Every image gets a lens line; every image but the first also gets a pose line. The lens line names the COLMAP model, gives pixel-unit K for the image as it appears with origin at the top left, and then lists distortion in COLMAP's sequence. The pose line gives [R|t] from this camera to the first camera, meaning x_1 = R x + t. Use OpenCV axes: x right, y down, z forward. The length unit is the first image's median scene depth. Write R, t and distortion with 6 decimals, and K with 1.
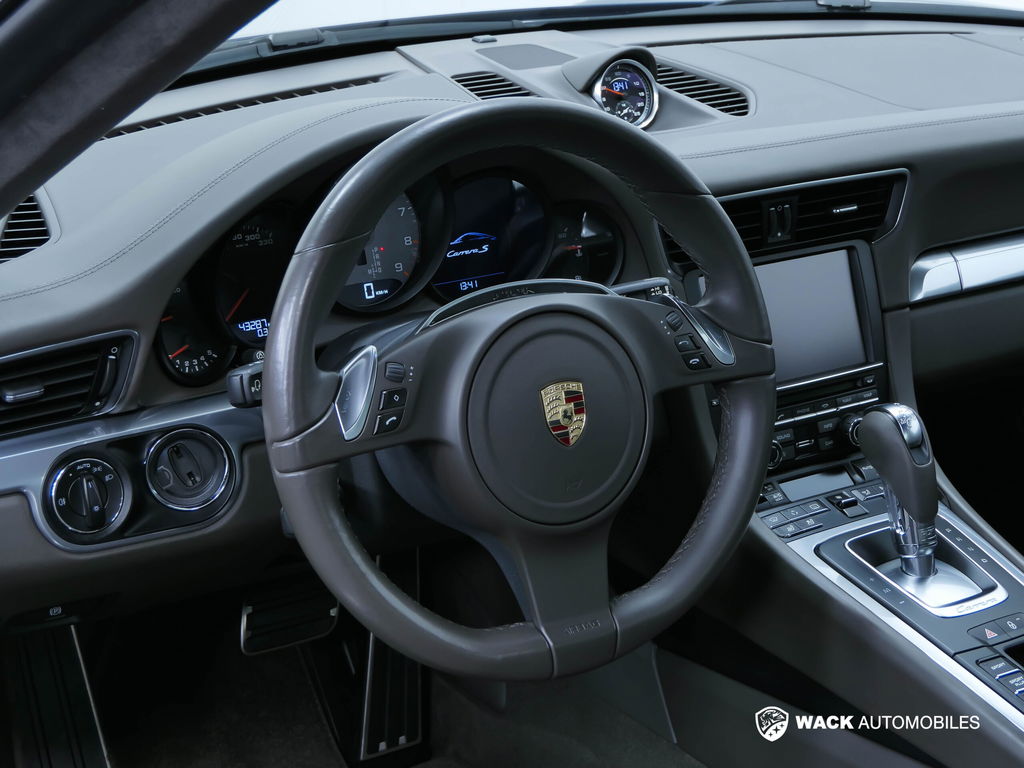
lens RADIAL K [[1999.9, 0, 512.0], [0, 1999.9, 384.0], [0, 0, 1]] dist [-0.031716, 0.063218]
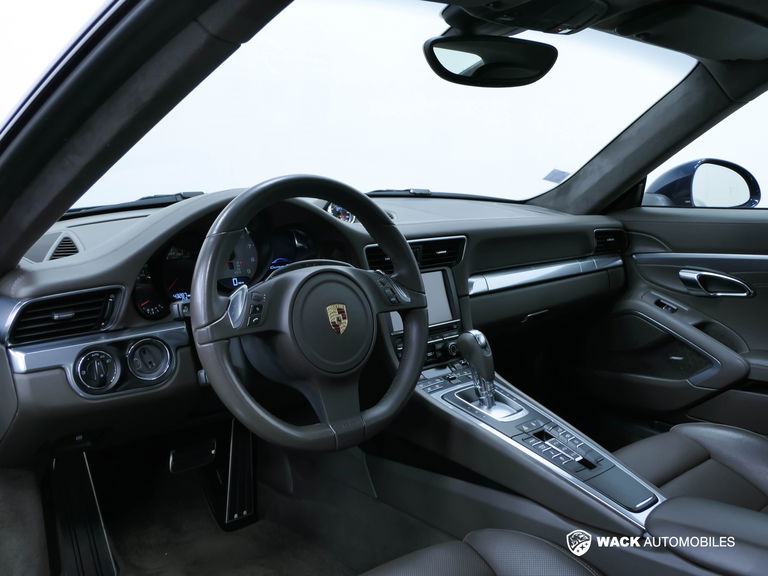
lens RADIAL K [[744.5, 0, 384.0], [0, 744.5, 288.0], [0, 0, 1]] dist [-0.003906, -0.000036]
pose [[0.986188, -0.021884, 0.164180, -0.047915], [0.046463, 0.987984, -0.147404, 0.090243], [-0.158982, 0.152997, 0.975355, 0.208061]]
